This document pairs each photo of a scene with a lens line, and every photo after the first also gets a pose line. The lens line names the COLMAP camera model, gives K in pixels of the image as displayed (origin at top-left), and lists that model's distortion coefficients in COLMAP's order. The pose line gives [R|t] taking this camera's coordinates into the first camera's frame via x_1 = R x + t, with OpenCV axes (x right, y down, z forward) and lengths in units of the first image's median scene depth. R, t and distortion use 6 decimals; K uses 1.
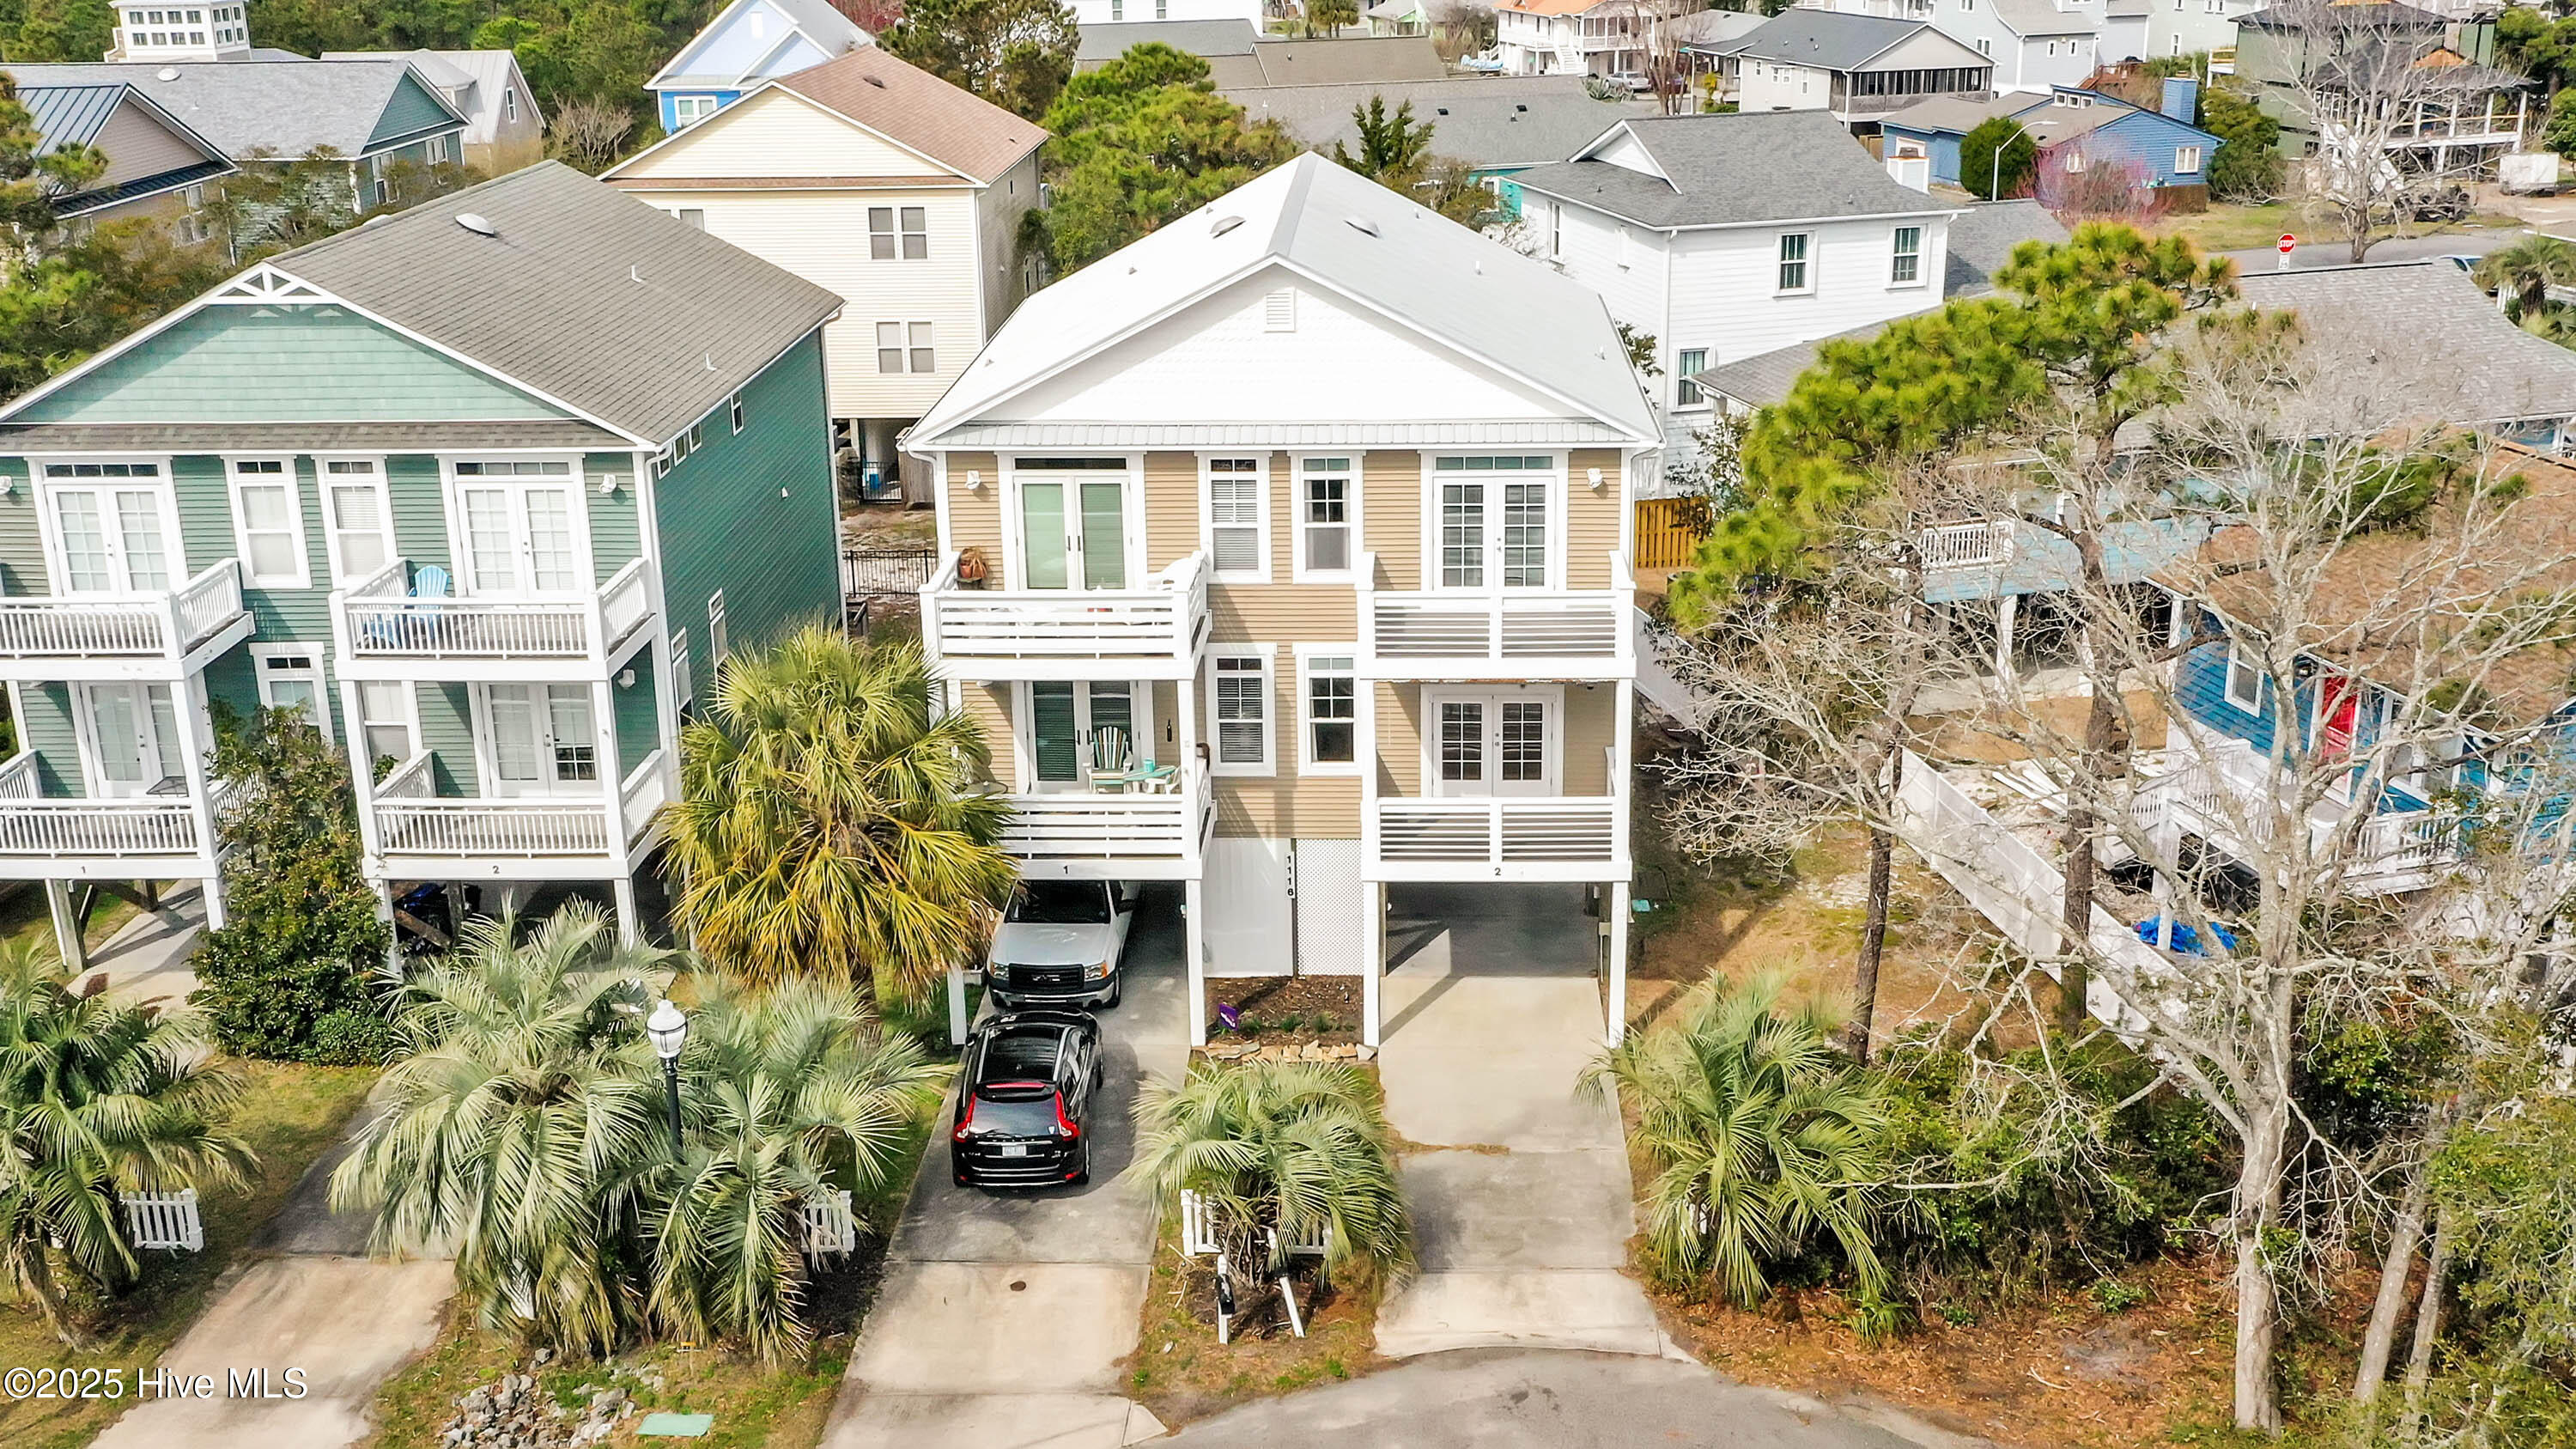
lens RADIAL K [[2514.1, 0, 1286.8], [0, 2514.1, 763.4], [0, 0, 1]] dist [0.016819, 0.003668]
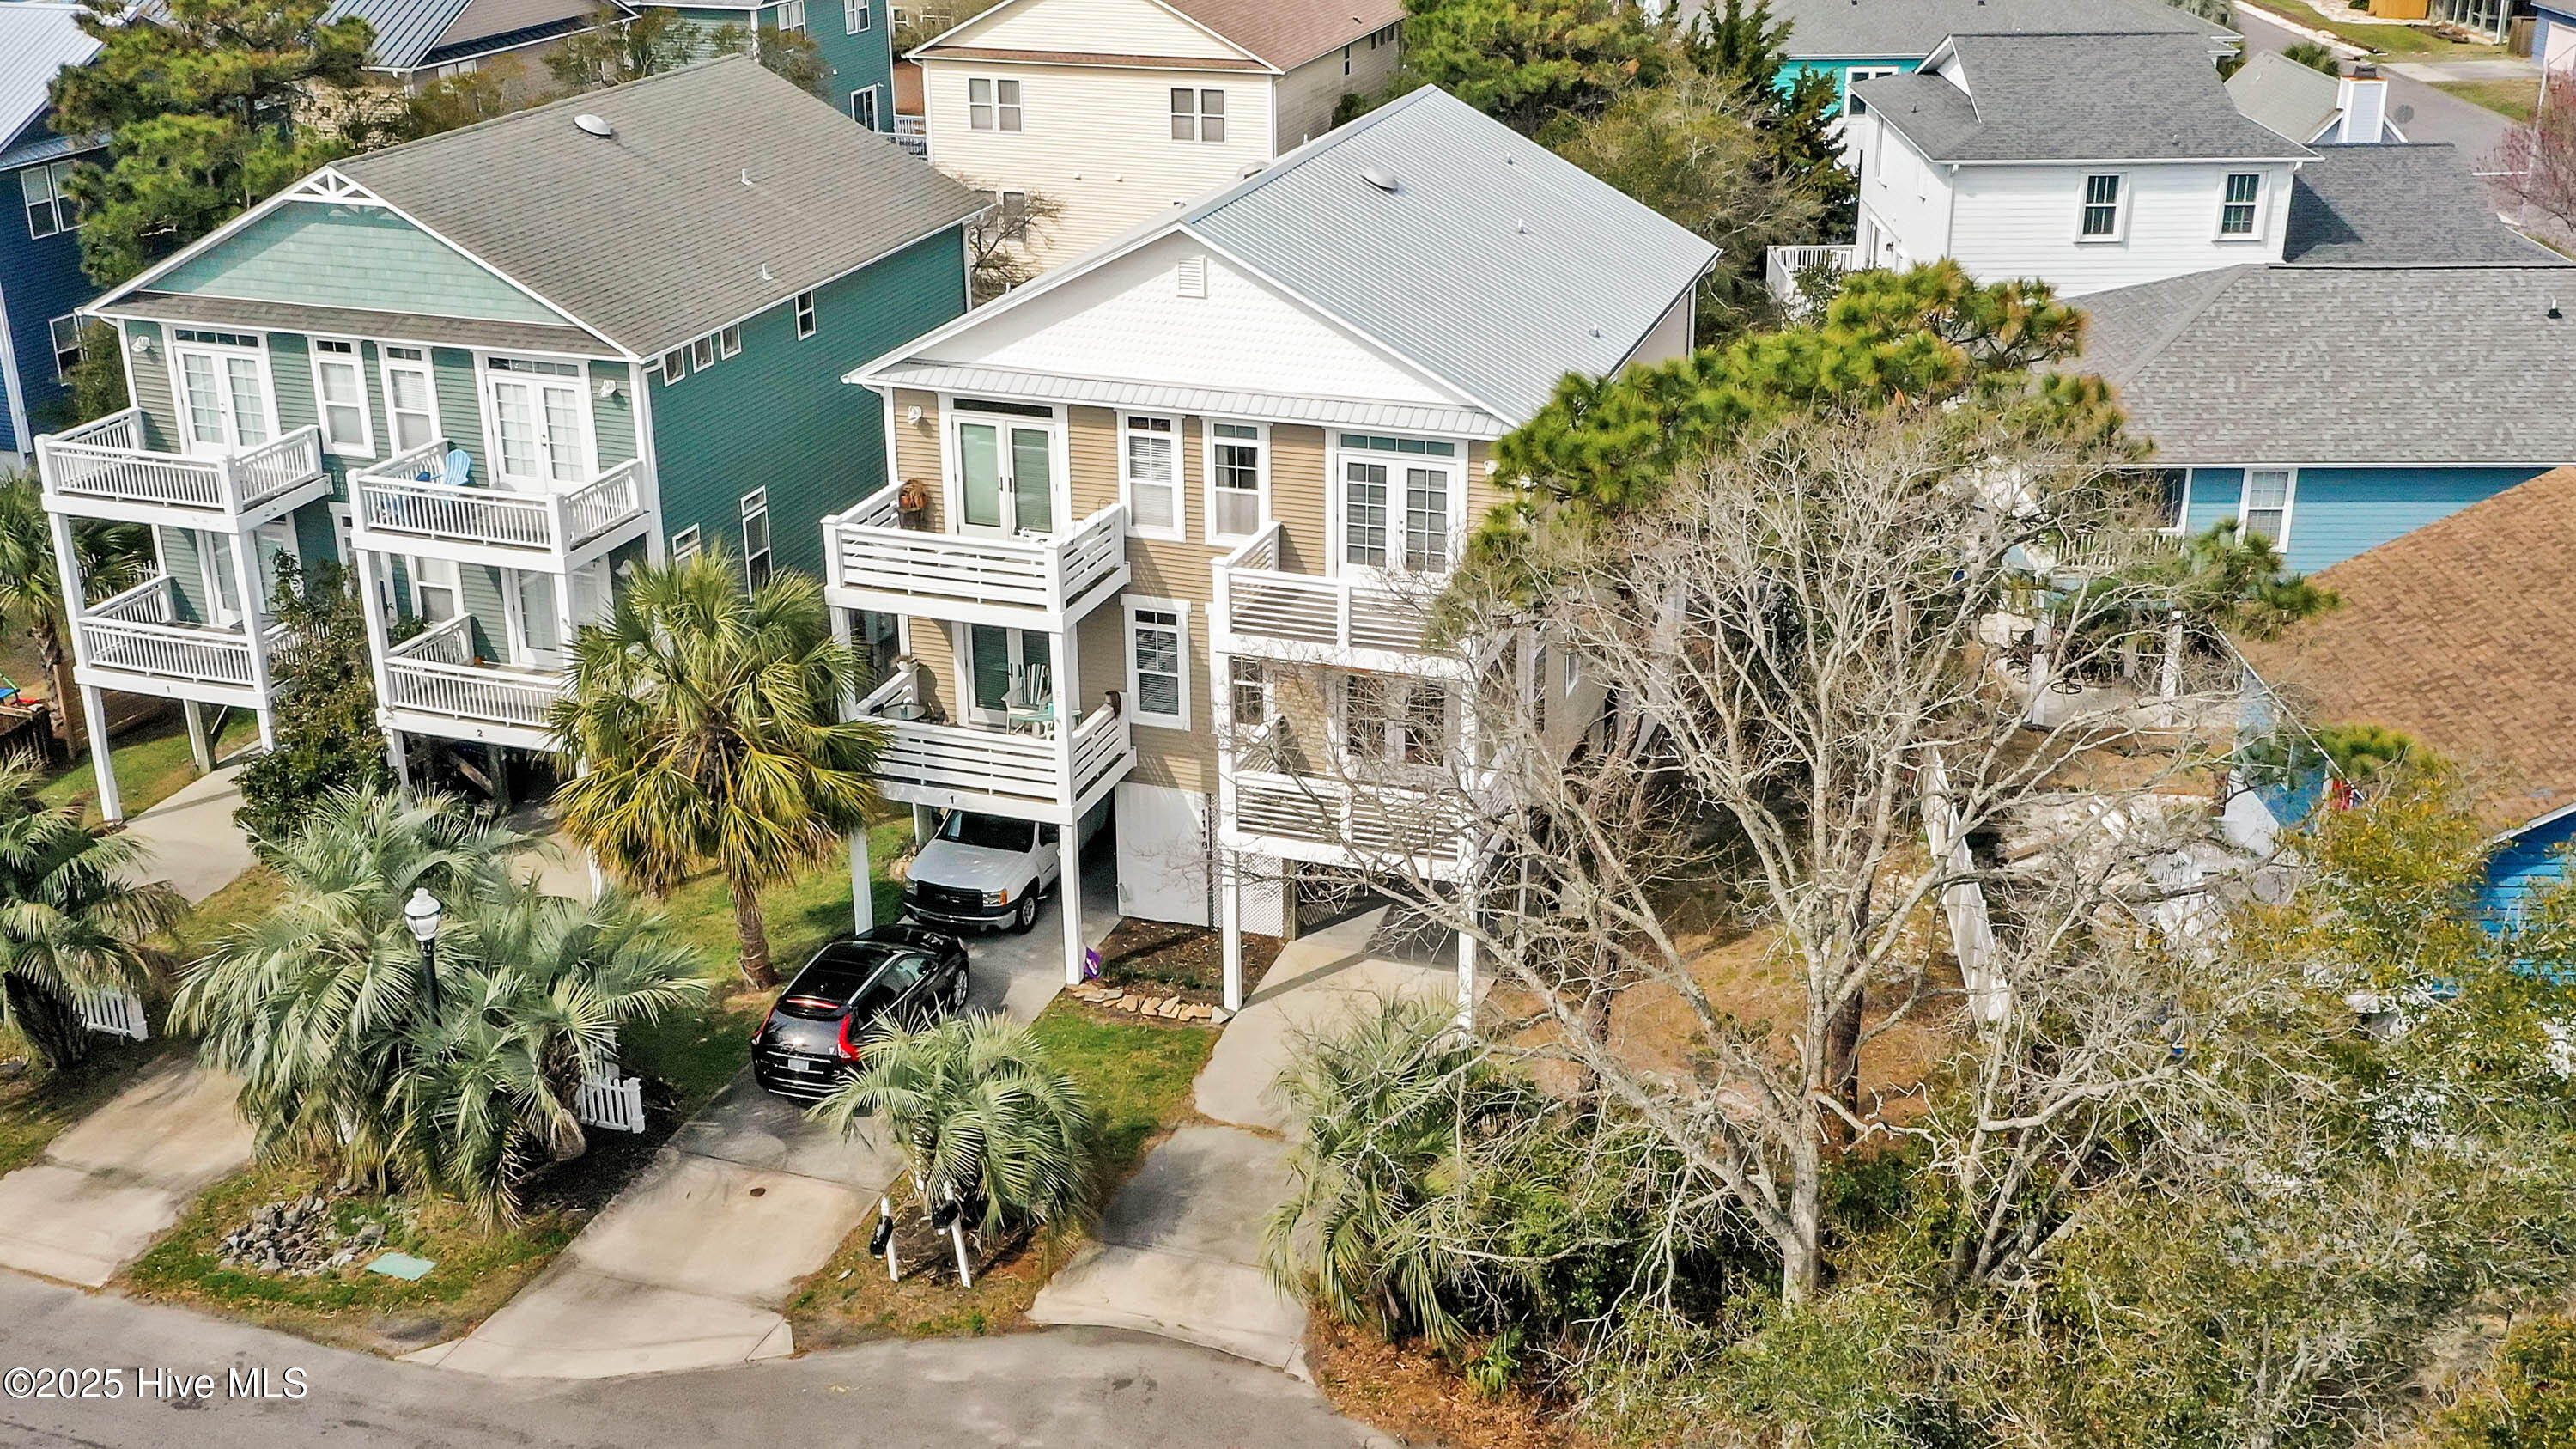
lens RADIAL K [[2615.3, 0, 1288.0], [0, 2615.3, 724.5], [0, 0, 1]] dist [-0.009623, 0.140143]
pose [[0.953878, 0.120042, -0.275150, 0.332918], [-0.105334, 0.992131, 0.067676, -0.075230], [0.281109, -0.035572, 0.959016, 0.004328]]
